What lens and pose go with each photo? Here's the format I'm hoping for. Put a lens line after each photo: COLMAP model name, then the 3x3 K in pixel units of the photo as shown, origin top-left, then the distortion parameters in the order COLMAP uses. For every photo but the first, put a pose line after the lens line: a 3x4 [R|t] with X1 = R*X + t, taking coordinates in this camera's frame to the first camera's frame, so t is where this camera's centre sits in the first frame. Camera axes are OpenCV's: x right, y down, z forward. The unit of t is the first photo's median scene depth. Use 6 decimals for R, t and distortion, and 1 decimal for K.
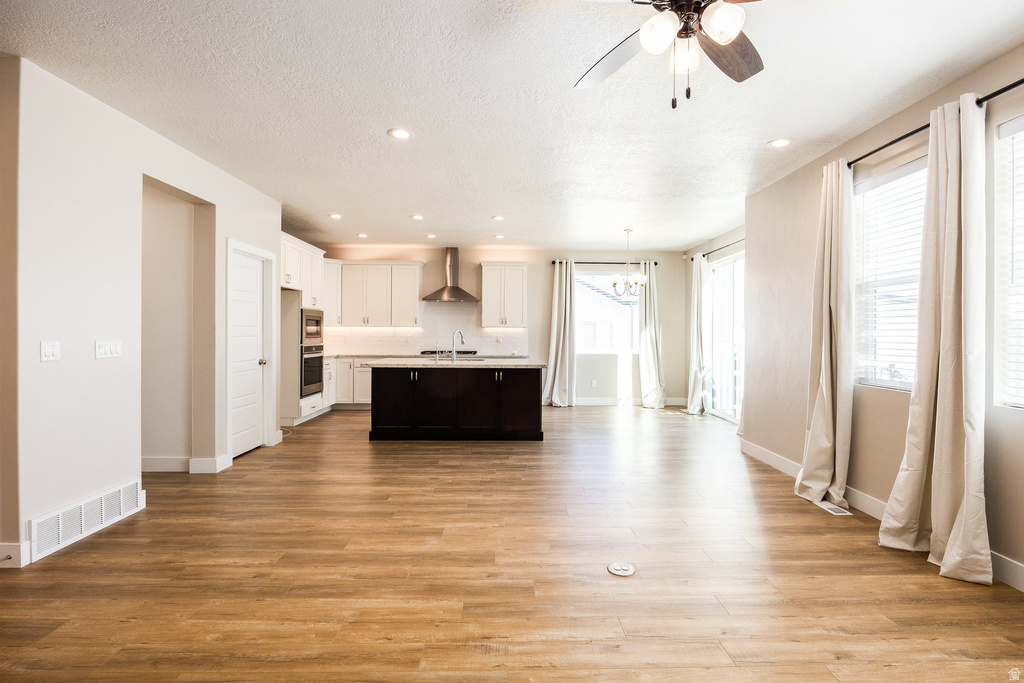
lens RADIAL K [[465.2, 0, 511.8], [0, 465.2, 338.2], [0, 0, 1]] dist [-0.016155, -0.000215]
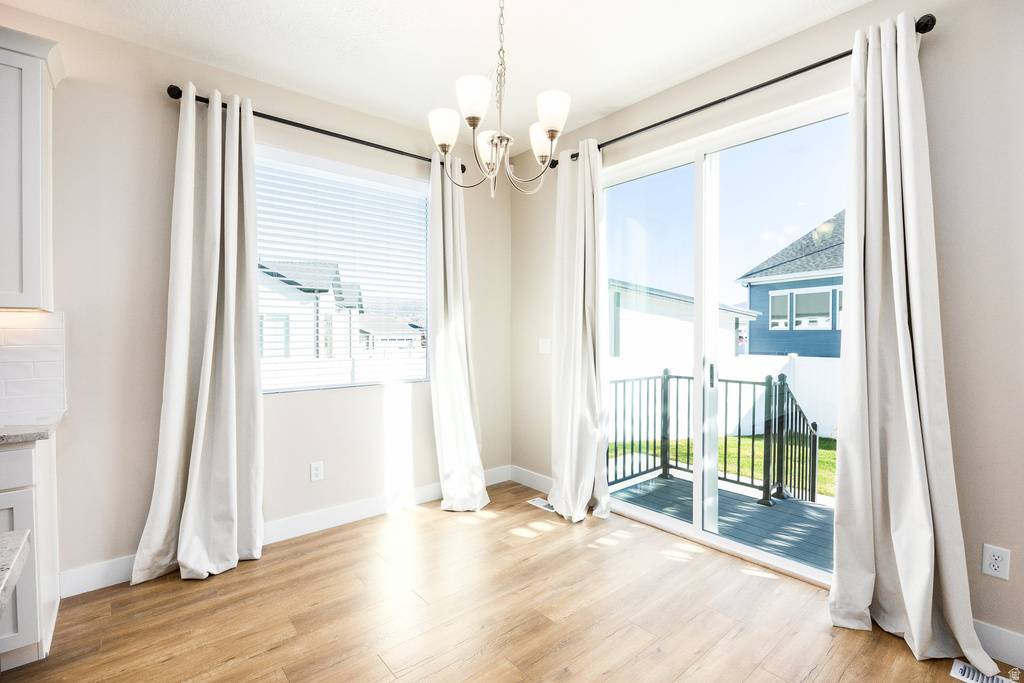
lens RADIAL K [[465.2, 0, 513.1], [0, 465.2, 337.4], [0, 0, 1]] dist [-0.016155, -0.000215]
pose [[0.777420, -0.016344, 0.628770, 0.071121], [0.014058, 0.999864, 0.008609, -0.006065], [-0.628825, 0.002146, 0.777544, 0.636404]]
